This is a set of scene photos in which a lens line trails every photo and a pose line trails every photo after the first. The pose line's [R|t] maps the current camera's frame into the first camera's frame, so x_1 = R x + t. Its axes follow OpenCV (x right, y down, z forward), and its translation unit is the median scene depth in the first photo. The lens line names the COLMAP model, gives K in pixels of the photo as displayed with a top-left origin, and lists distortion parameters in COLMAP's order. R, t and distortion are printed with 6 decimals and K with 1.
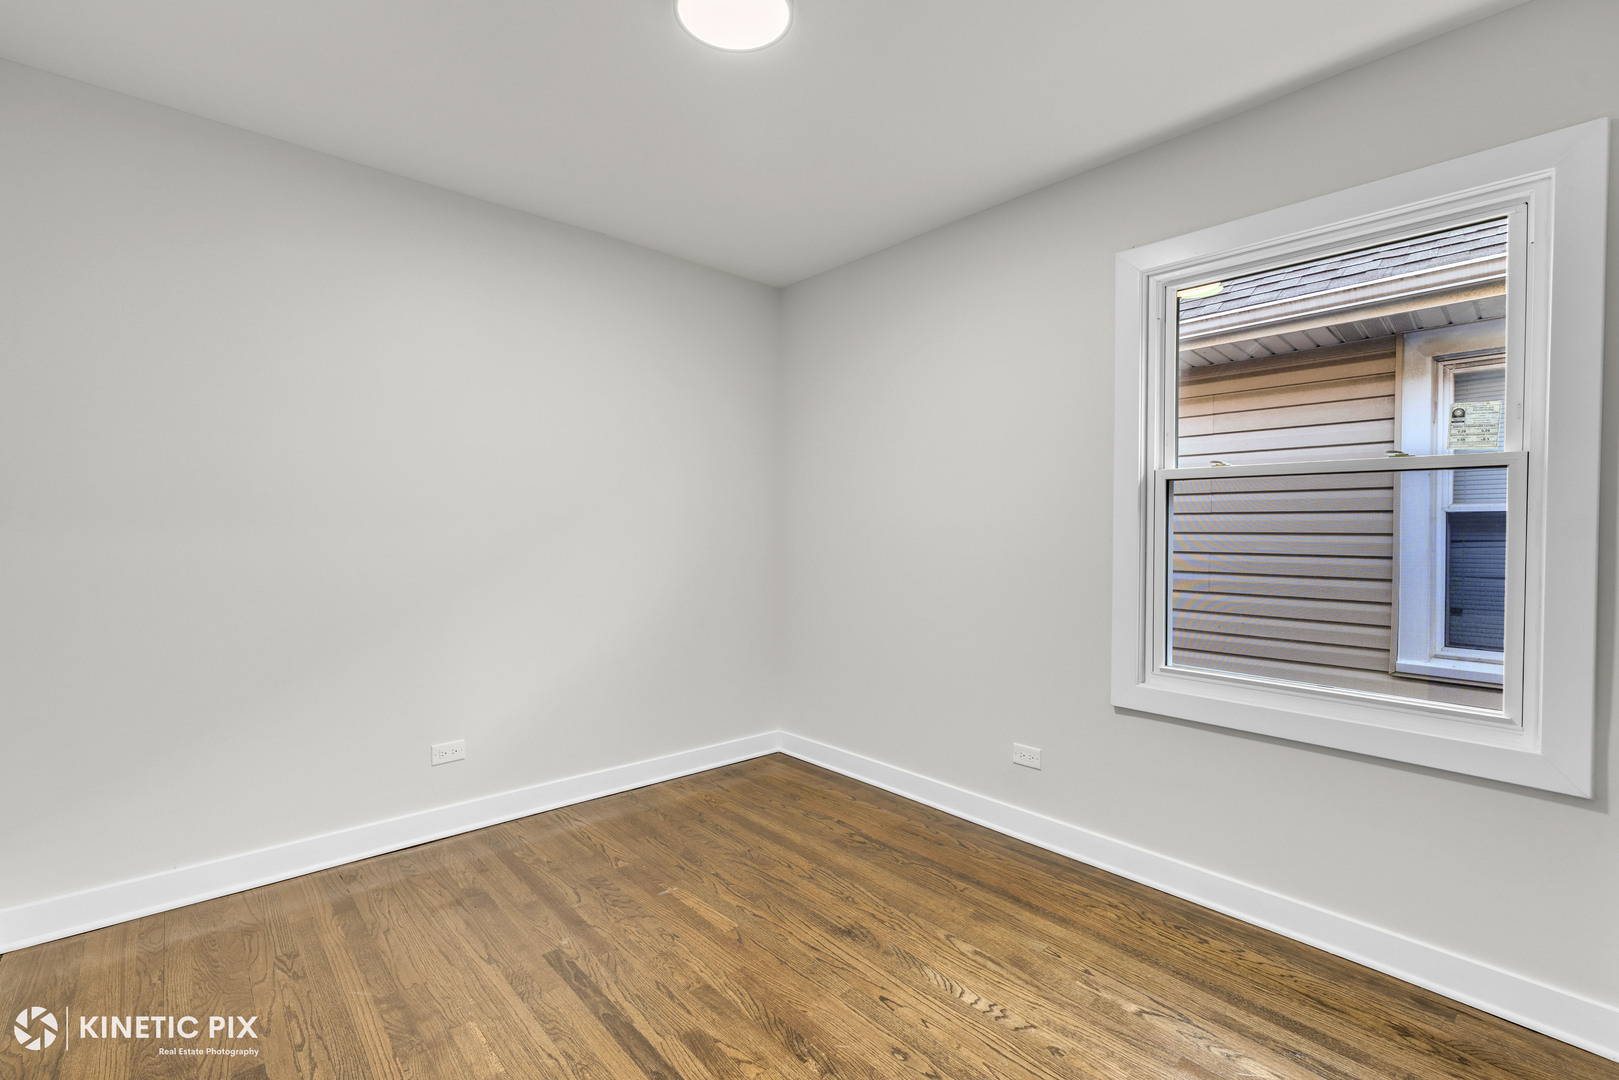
lens RADIAL K [[697.9, 0, 811.5], [0, 697.9, 538.2], [0, 0, 1]] dist [-0.000463, 0.003153]
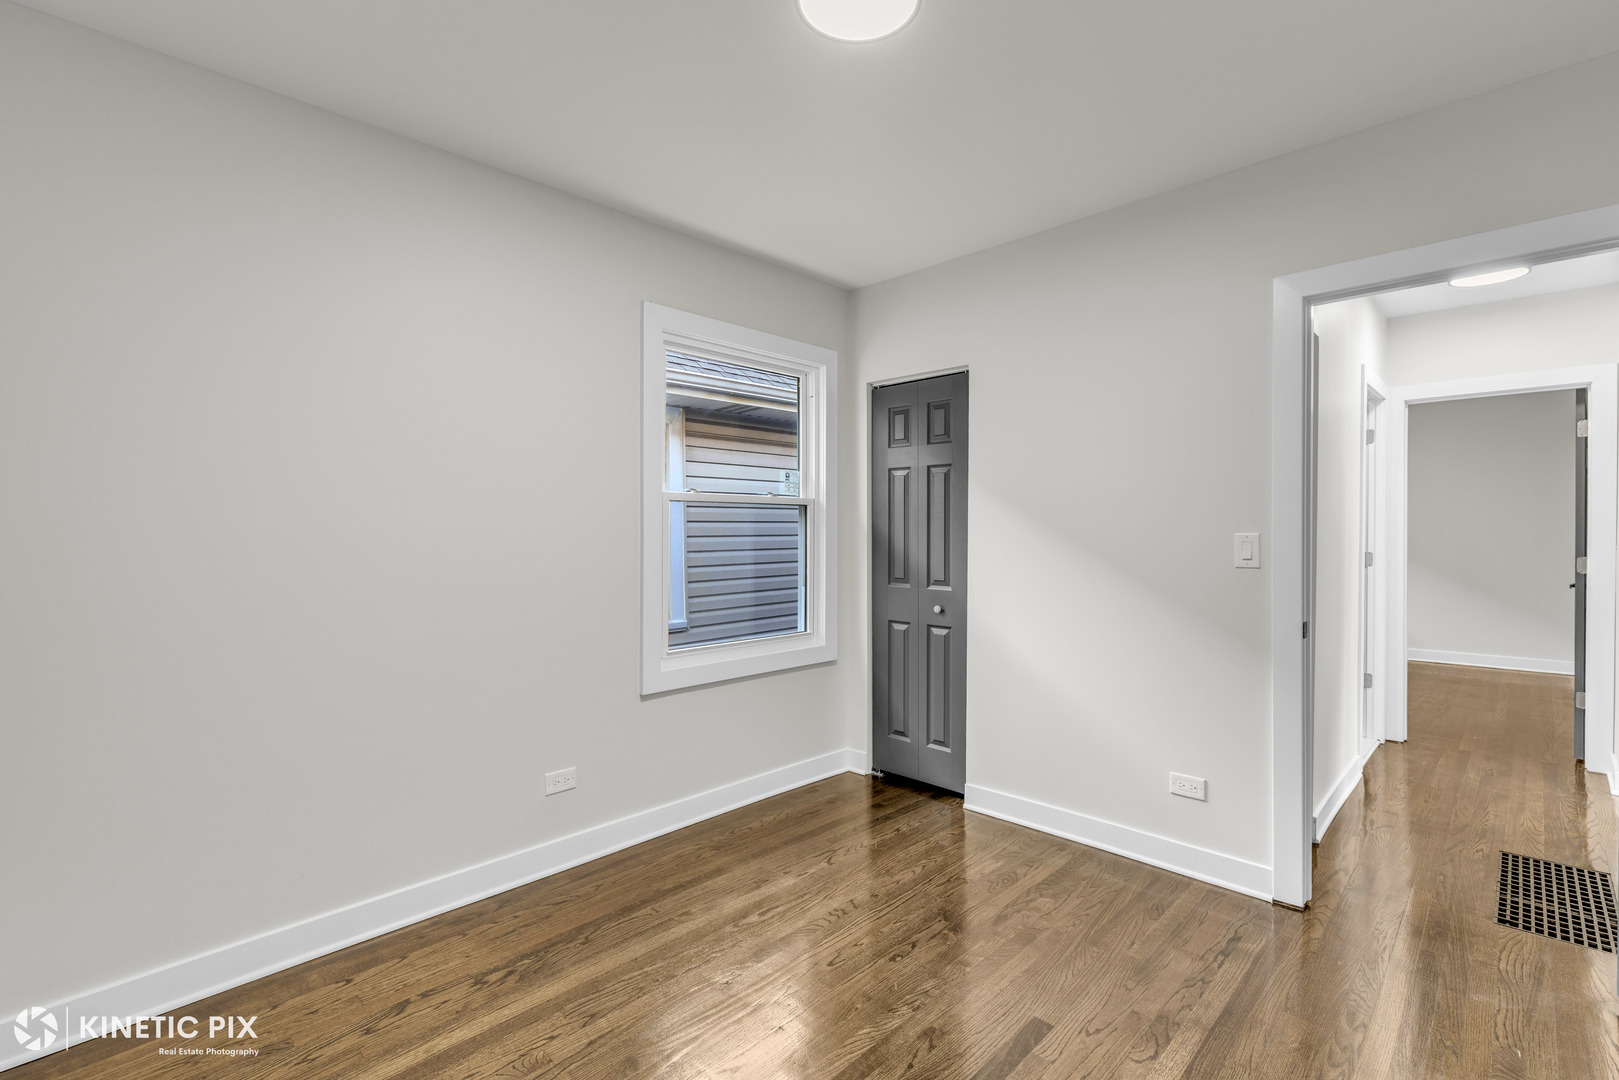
lens RADIAL K [[697.9, 0, 845.1], [0, 697.9, 529.3], [0, 0, 1]] dist [-0.000463, 0.003153]
pose [[-0.034279, -0.011200, 0.999350, -0.700167], [0.016737, 0.999791, 0.011780, -0.033474], [-0.999272, 0.017130, -0.034084, 0.699578]]
